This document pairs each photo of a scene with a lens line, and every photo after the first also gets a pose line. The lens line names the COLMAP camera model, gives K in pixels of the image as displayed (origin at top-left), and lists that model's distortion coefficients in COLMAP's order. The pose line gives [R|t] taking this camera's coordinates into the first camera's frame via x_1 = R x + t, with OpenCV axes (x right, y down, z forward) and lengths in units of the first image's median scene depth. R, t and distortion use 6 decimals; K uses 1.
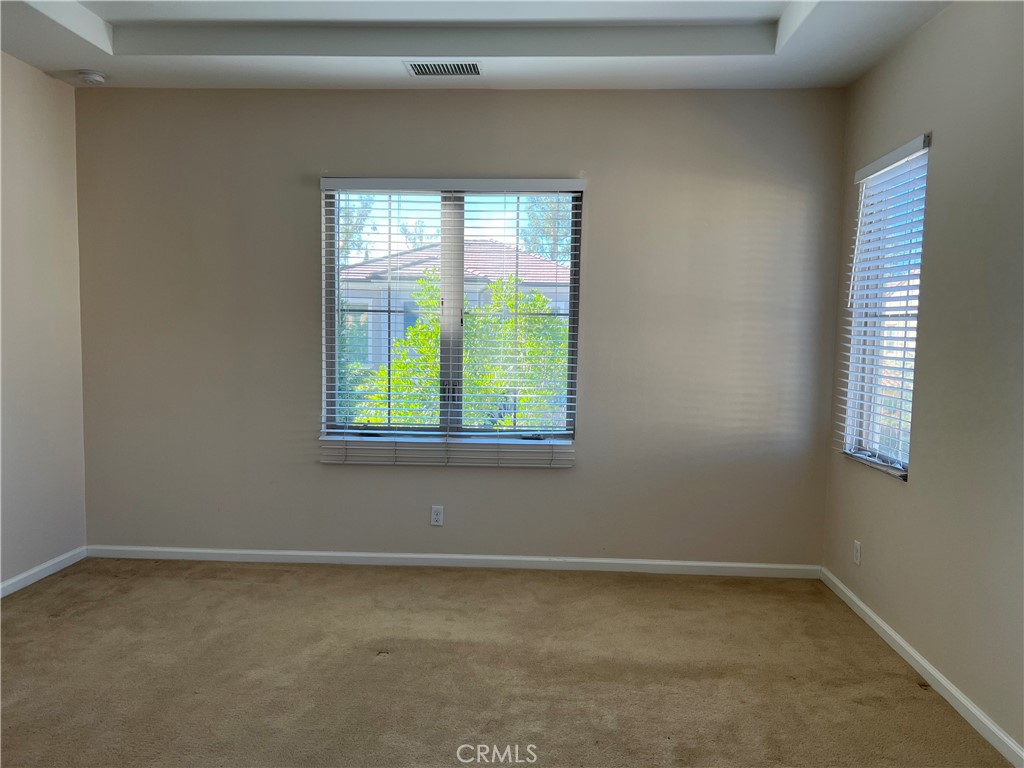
lens RADIAL K [[780.7, 0, 512.4], [0, 780.7, 386.6], [0, 0, 1]] dist [0.040748, -0.024038]
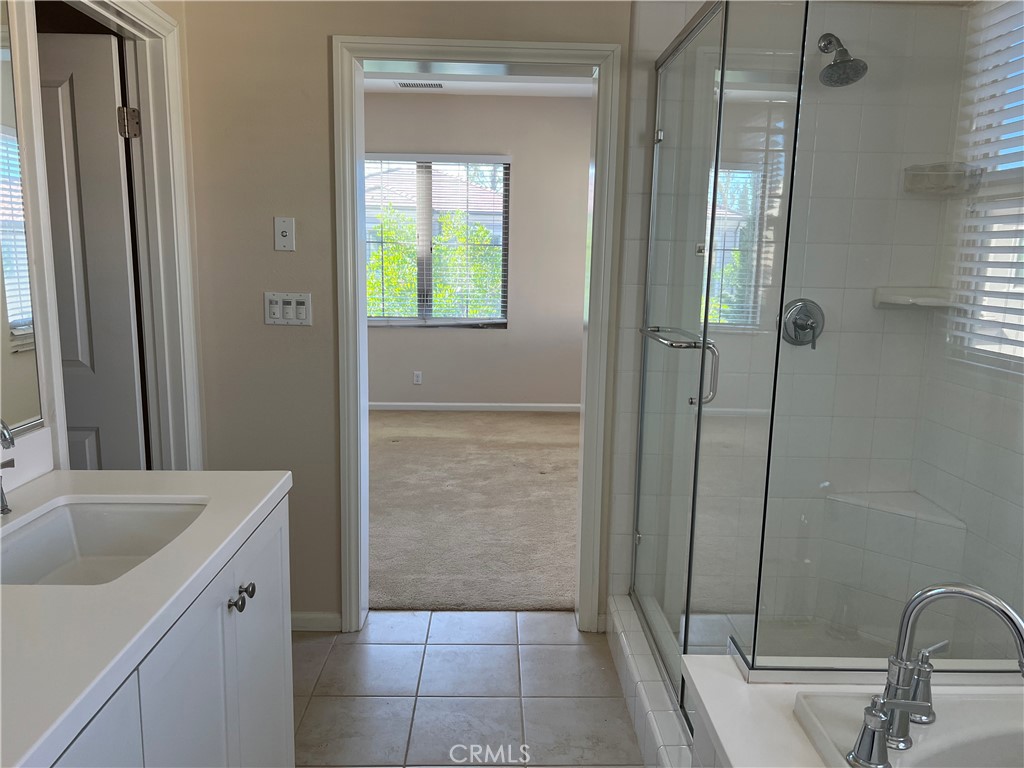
lens RADIAL K [[780.7, 0, 519.5], [0, 780.7, 391.1], [0, 0, 1]] dist [0.040748, -0.024038]
pose [[0.996503, -0.012840, 0.082561, -0.023891], [0.004609, 0.995064, 0.099124, 0.041217], [-0.083427, -0.098397, 0.991644, -0.559630]]
